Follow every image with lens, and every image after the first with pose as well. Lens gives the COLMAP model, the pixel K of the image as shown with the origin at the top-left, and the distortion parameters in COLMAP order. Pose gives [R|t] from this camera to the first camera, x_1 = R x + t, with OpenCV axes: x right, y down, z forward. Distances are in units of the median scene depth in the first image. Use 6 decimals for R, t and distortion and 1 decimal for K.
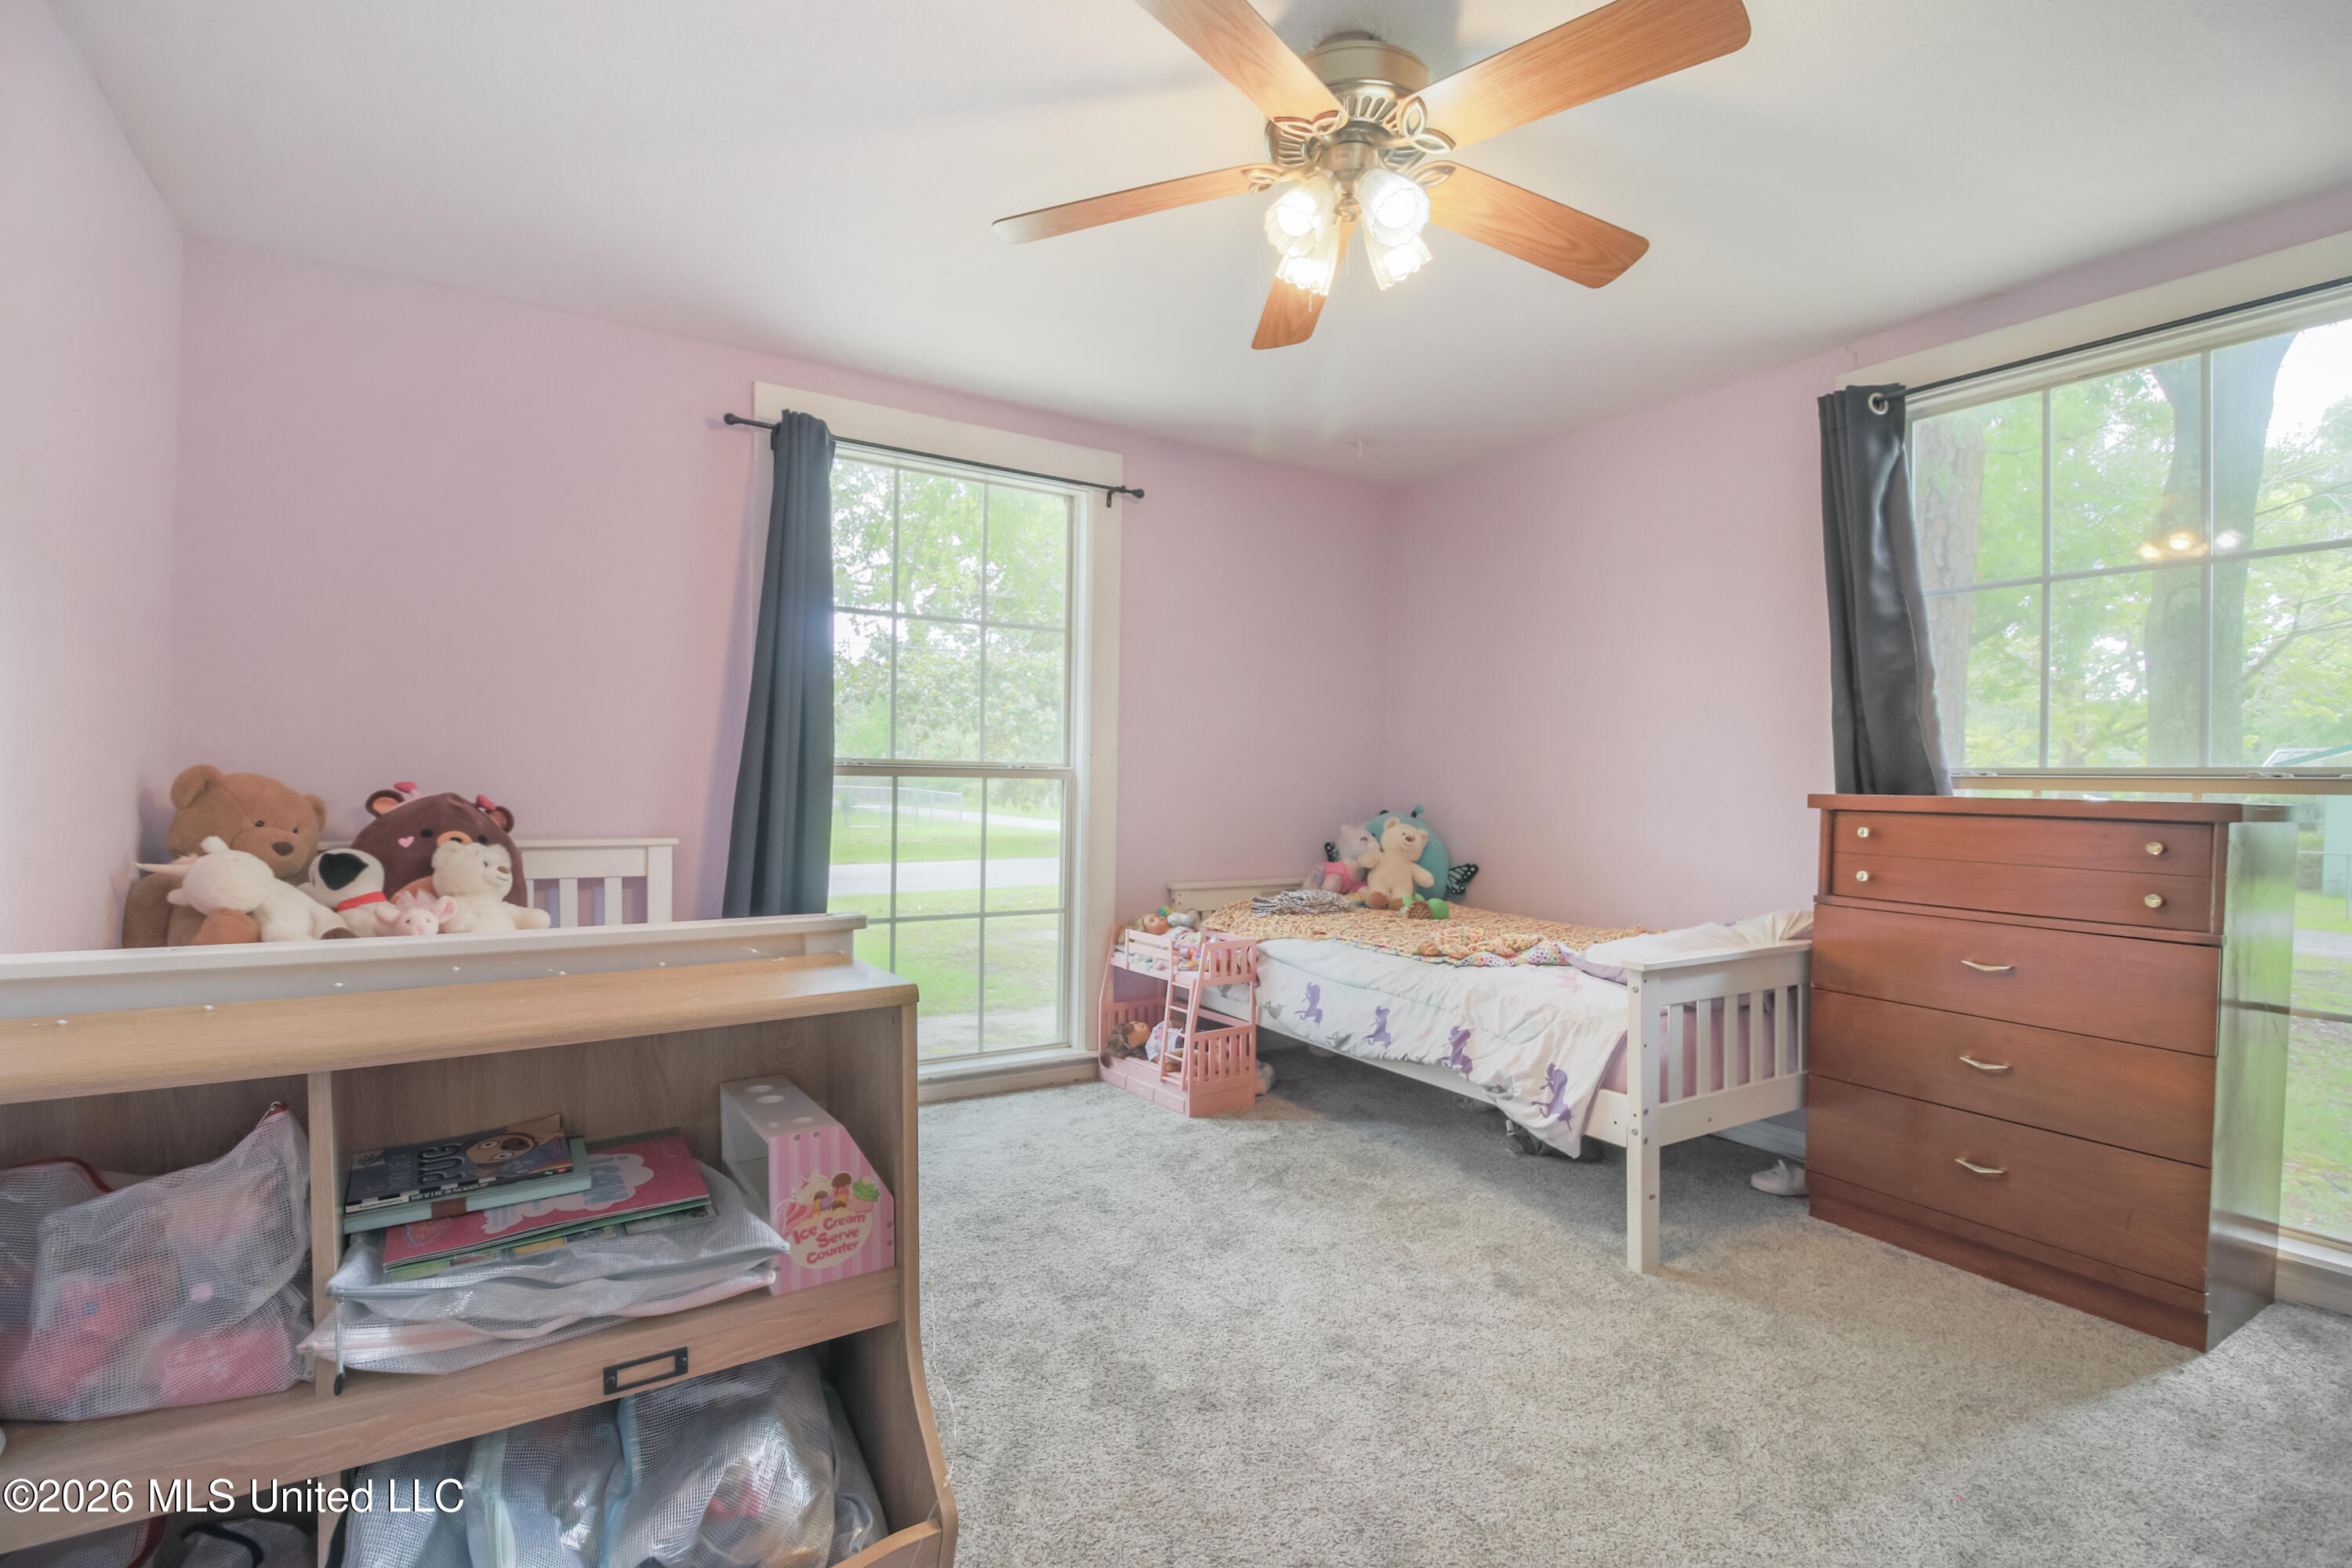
lens RADIAL K [[1083.3, 0, 1173.8], [0, 1083.3, 774.3], [0, 0, 1]] dist [-0.015175, -0.004862]
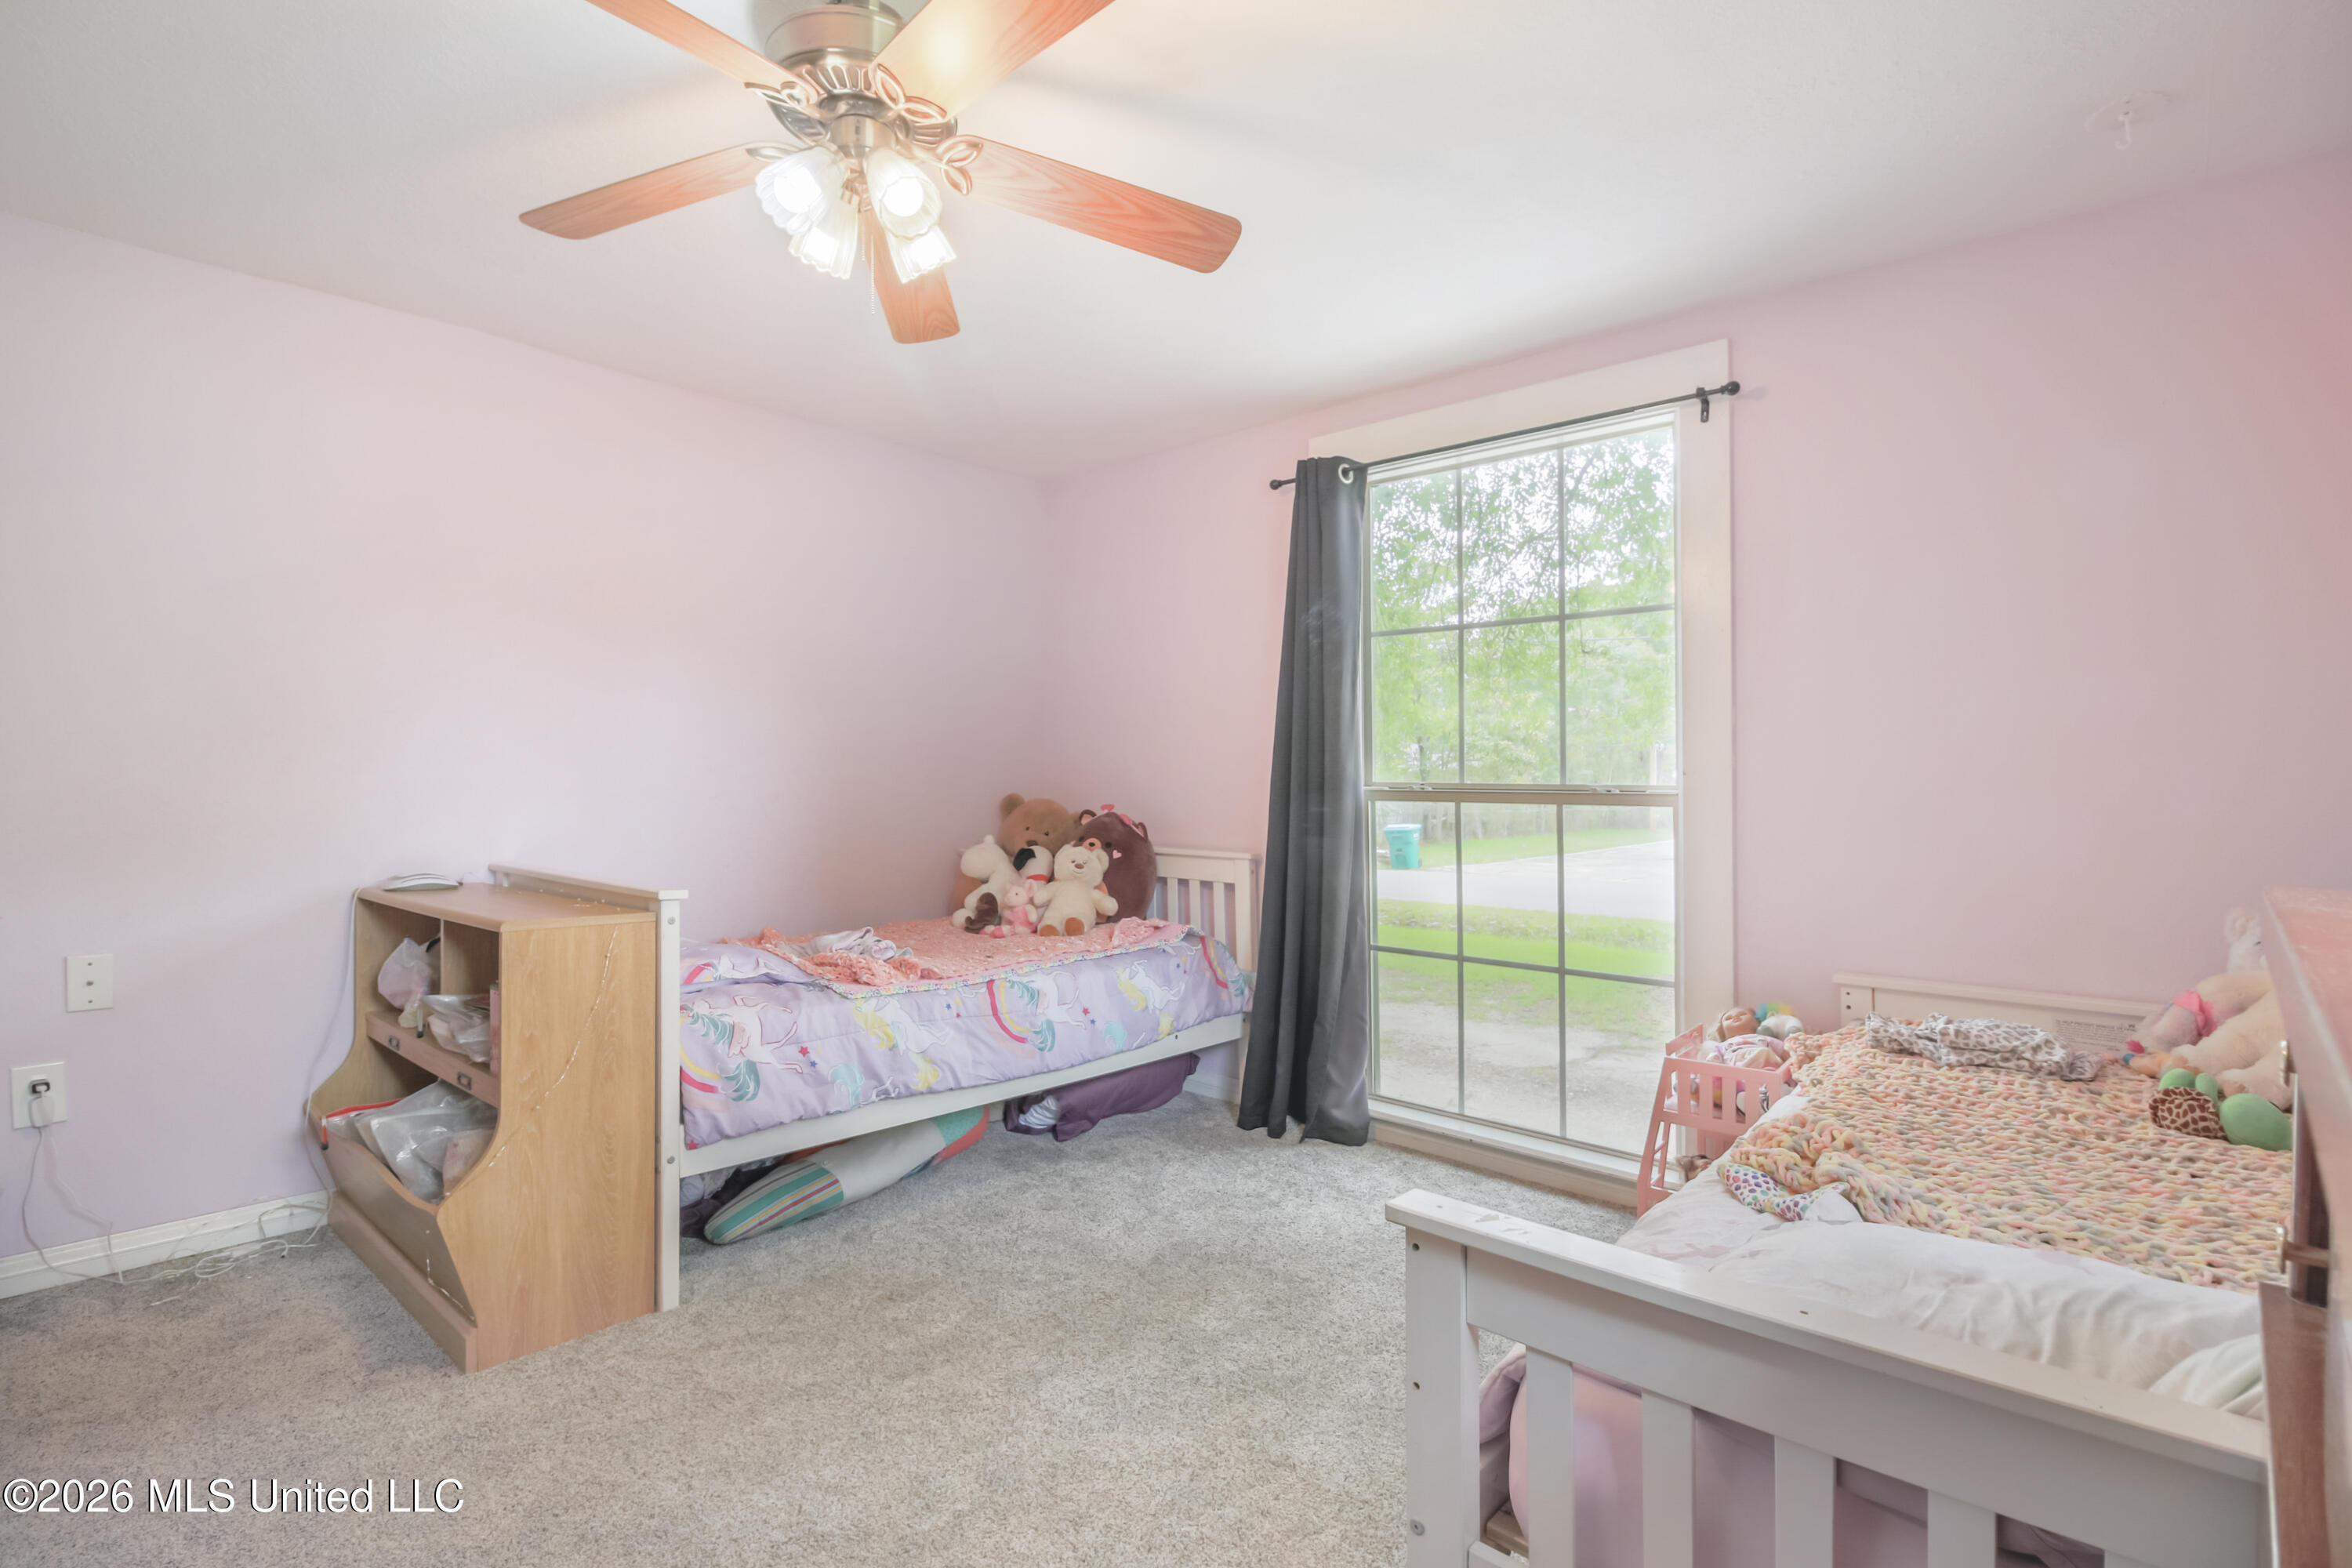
lens RADIAL K [[1083.3, 0, 1172.1], [0, 1083.3, 791.5], [0, 0, 1]] dist [-0.015175, -0.004862]
pose [[0.275727, -0.017695, -0.961073, 0.534261], [-0.009649, 0.999729, -0.021175, 0.014113], [0.961188, 0.015112, 0.275481, 0.492571]]
